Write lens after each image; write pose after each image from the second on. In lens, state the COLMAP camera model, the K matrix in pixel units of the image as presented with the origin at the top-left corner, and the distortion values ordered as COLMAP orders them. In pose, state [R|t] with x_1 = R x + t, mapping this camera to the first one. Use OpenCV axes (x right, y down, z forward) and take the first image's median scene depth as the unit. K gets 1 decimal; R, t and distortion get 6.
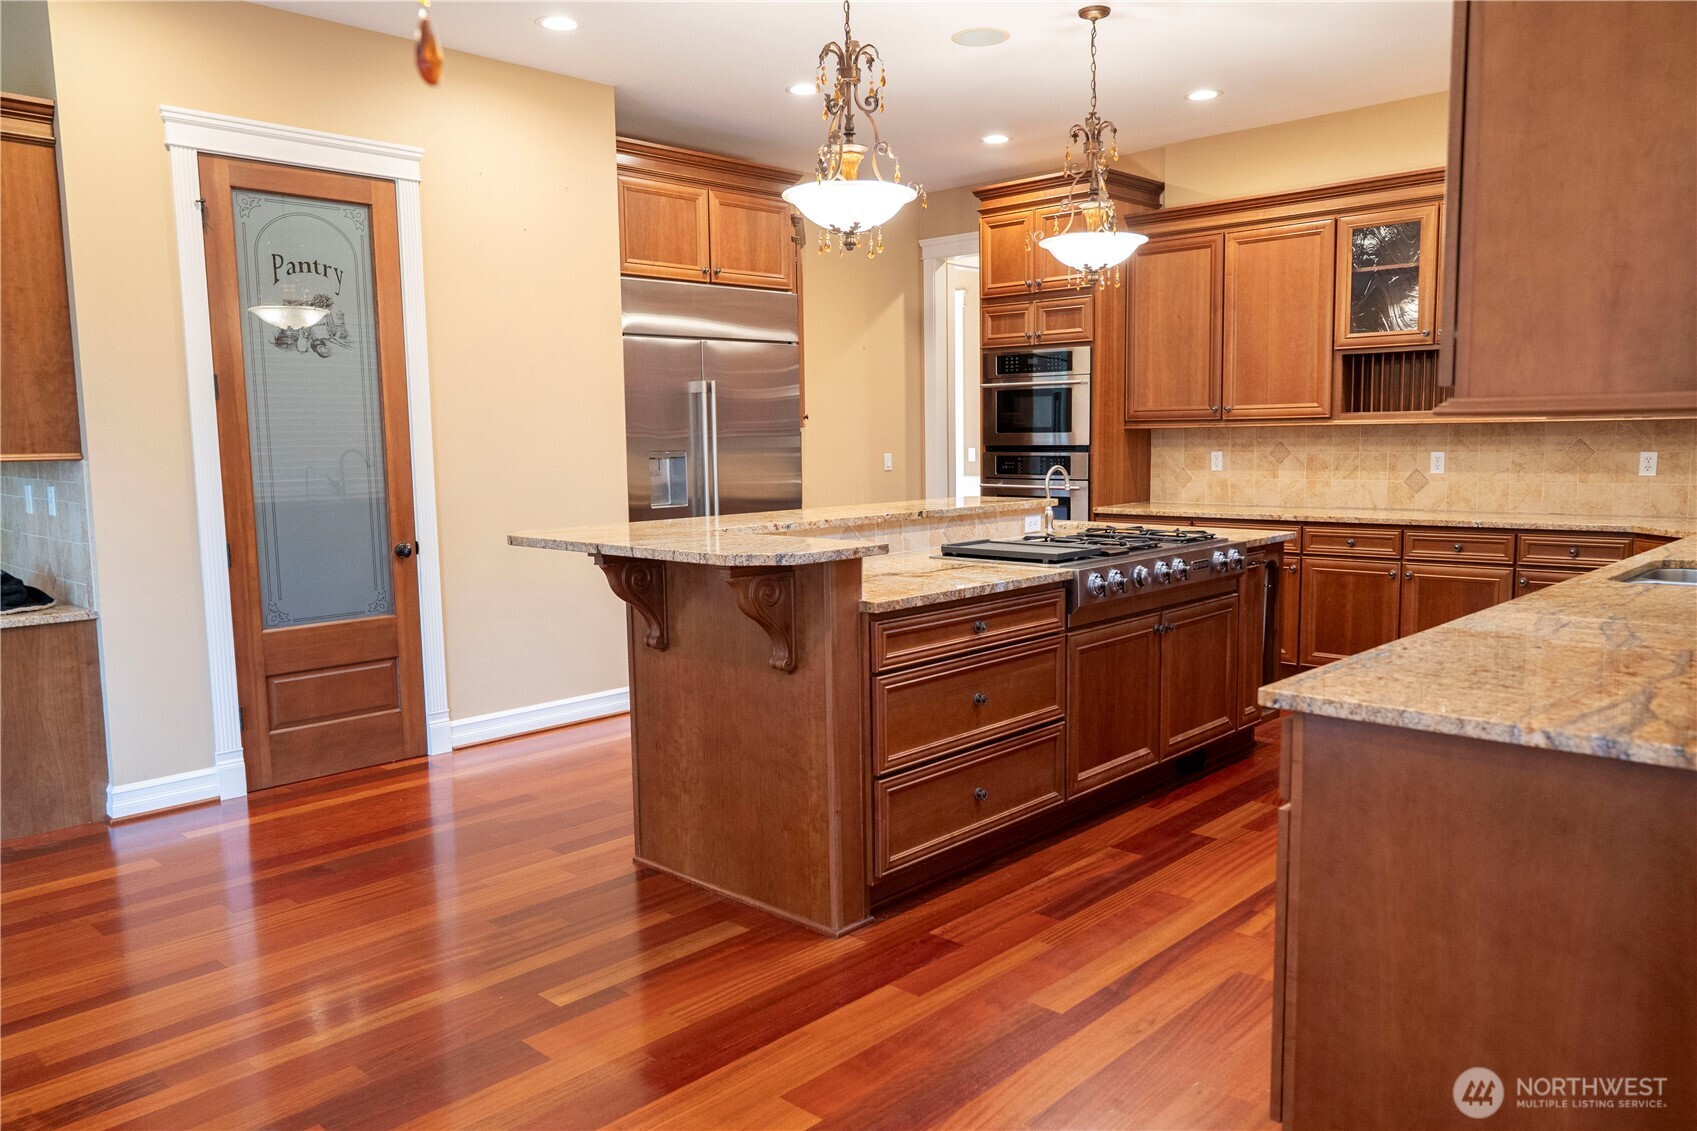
lens RADIAL K [[1231.2, 0, 853.8], [0, 1231.2, 577.0], [0, 0, 1]] dist [-0.012718, 0.025267]
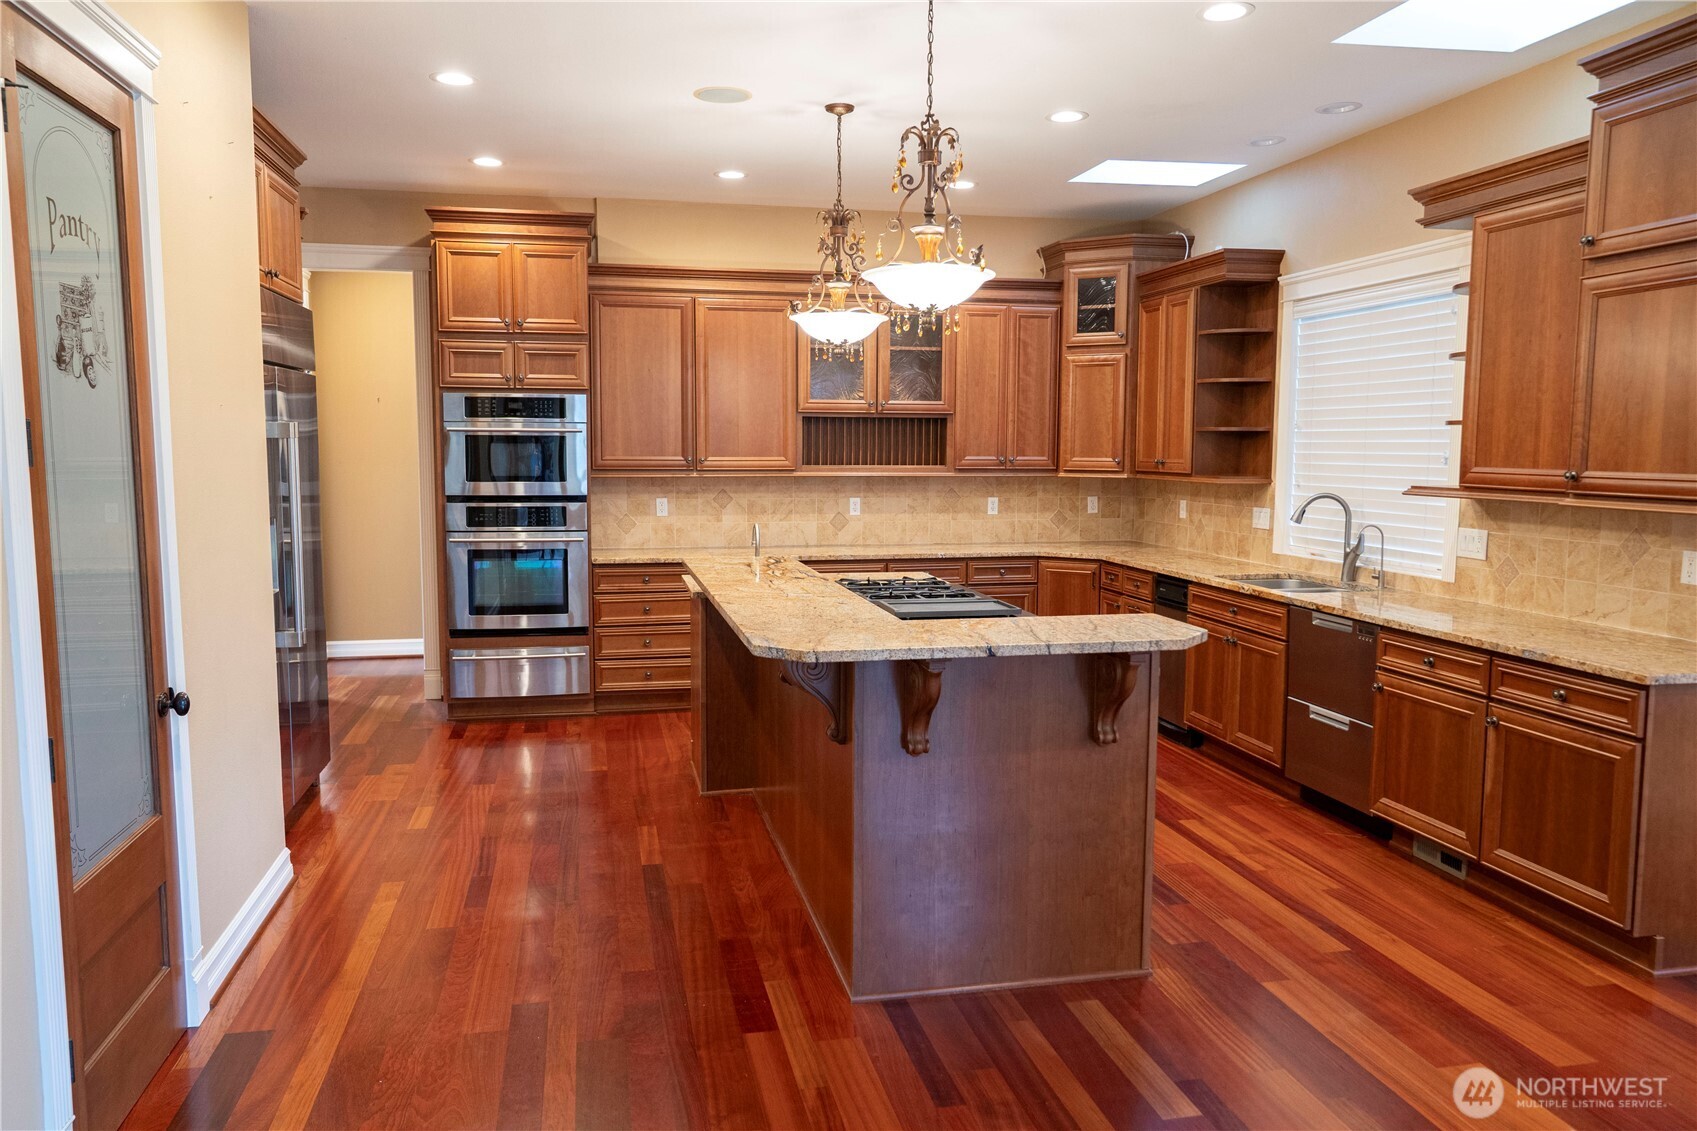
lens RADIAL K [[1231.2, 0, 859.7], [0, 1231.2, 570.4], [0, 0, 1]] dist [-0.012718, 0.025267]
pose [[0.556925, -0.068912, 0.827699, -0.730801], [0.081963, 0.996248, 0.027796, -0.083401], [-0.826509, 0.052361, 0.560484, 0.405291]]
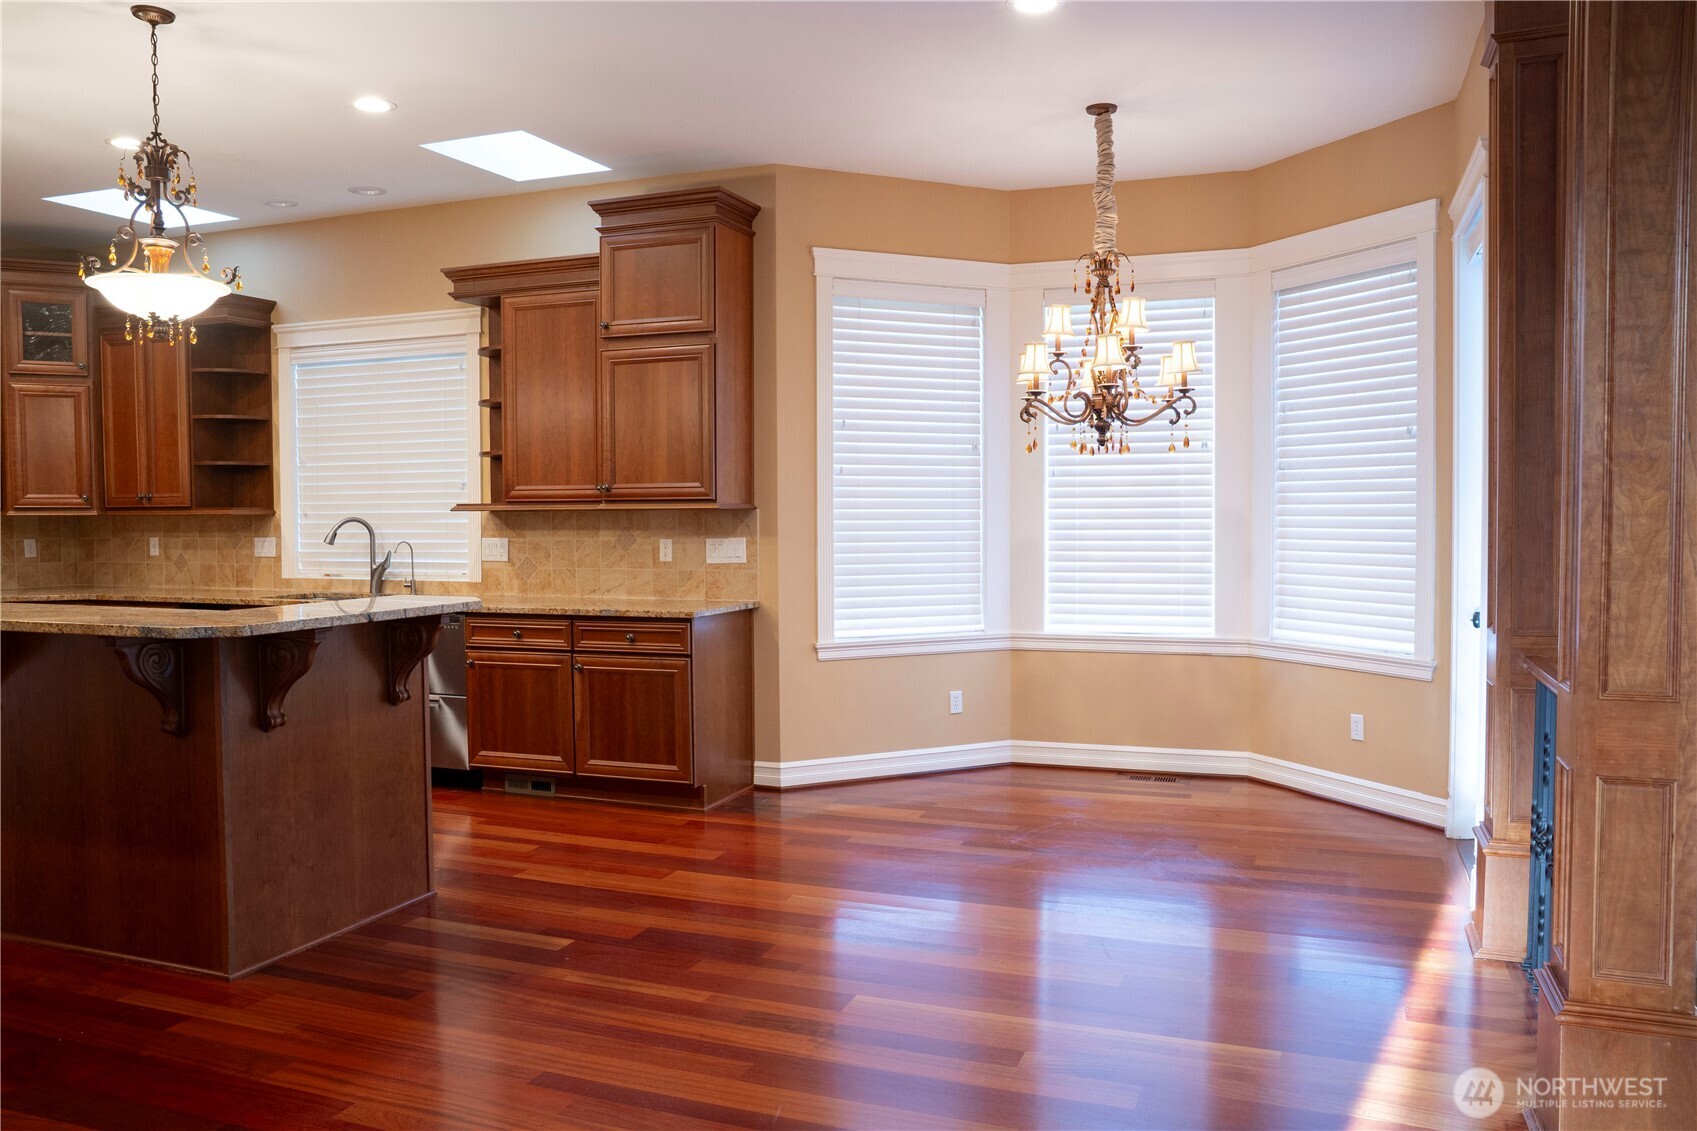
lens RADIAL K [[1231.2, 0, 838.8], [0, 1231.2, 553.4], [0, 0, 1]] dist [-0.012718, 0.025267]
pose [[-0.362129, -0.016175, 0.931988, -0.970970], [0.119607, 0.990778, 0.063670, -0.069672], [-0.924422, 0.134529, -0.356855, 0.715180]]
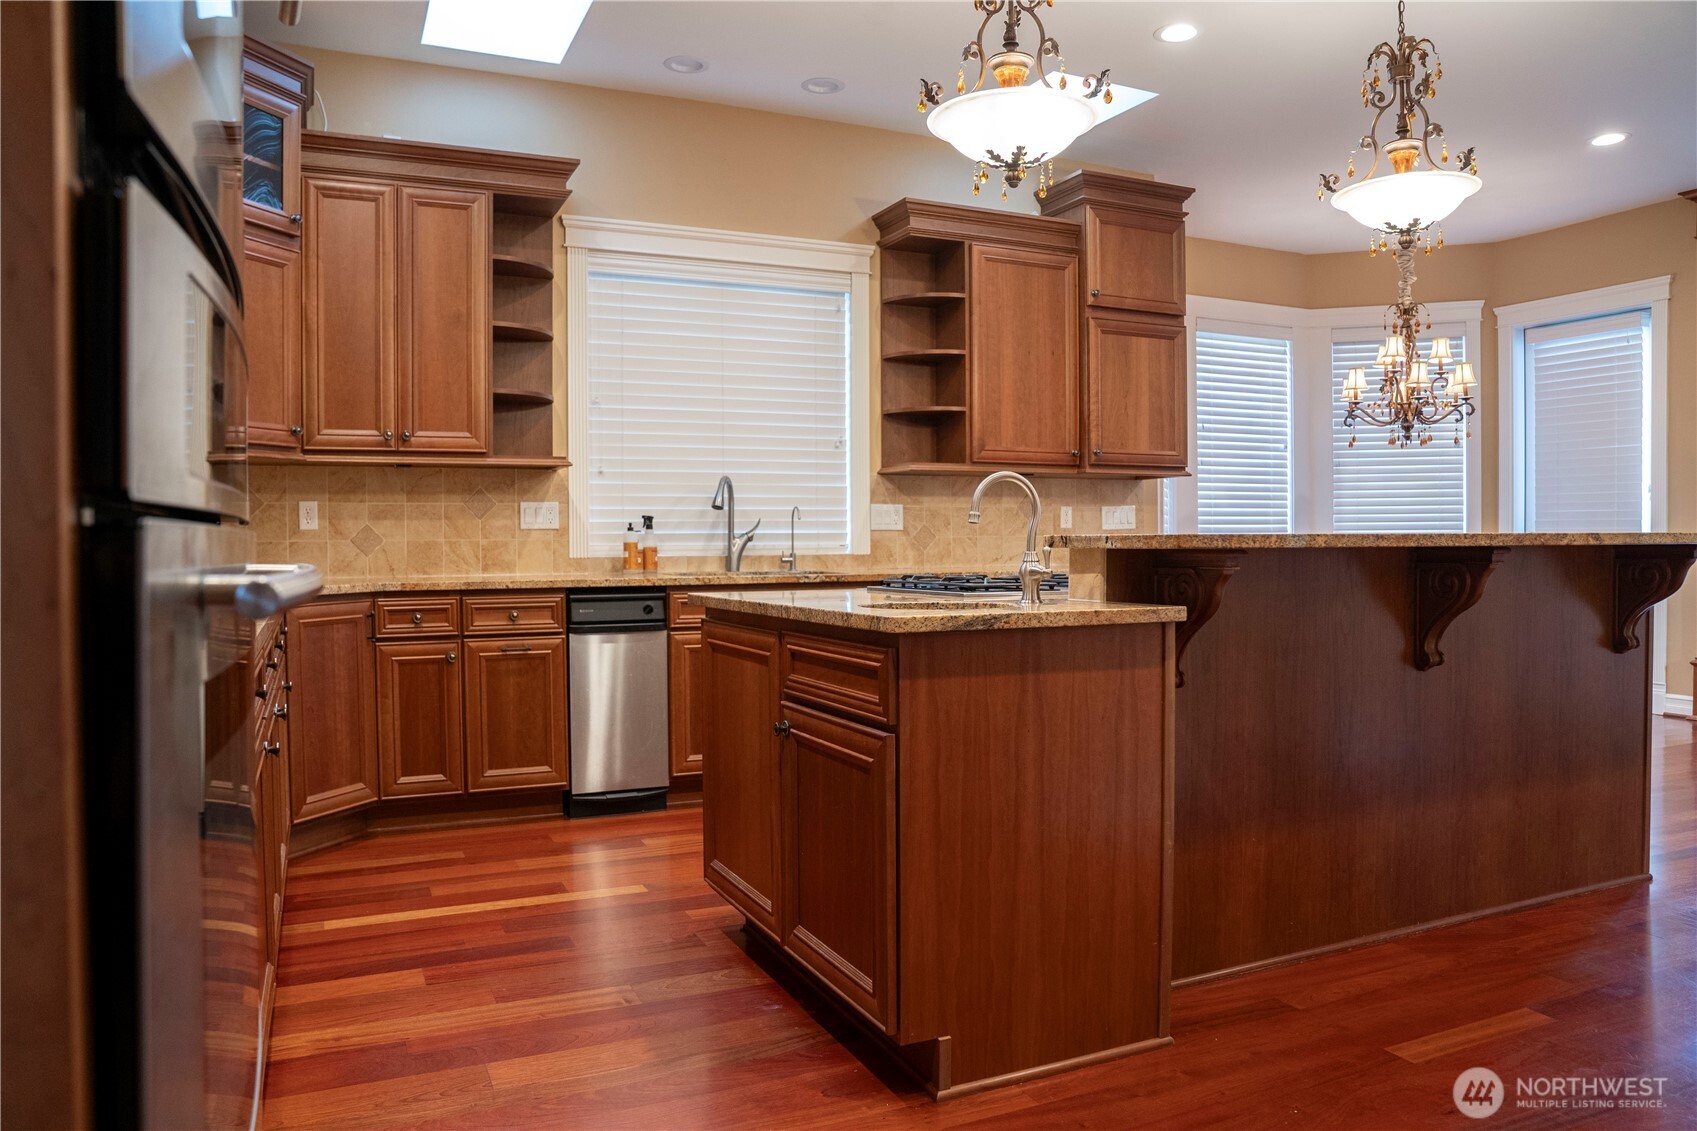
lens RADIAL K [[1162.8, 0, 847.8], [0, 1162.8, 563.8], [0, 0, 1]] dist [-0.051290, 0.019720]
pose [[-0.926583, 0.007689, 0.376012, 0.098717], [0.060364, 0.989869, 0.128509, -0.141954], [-0.371215, 0.141772, -0.917660, 1.719546]]
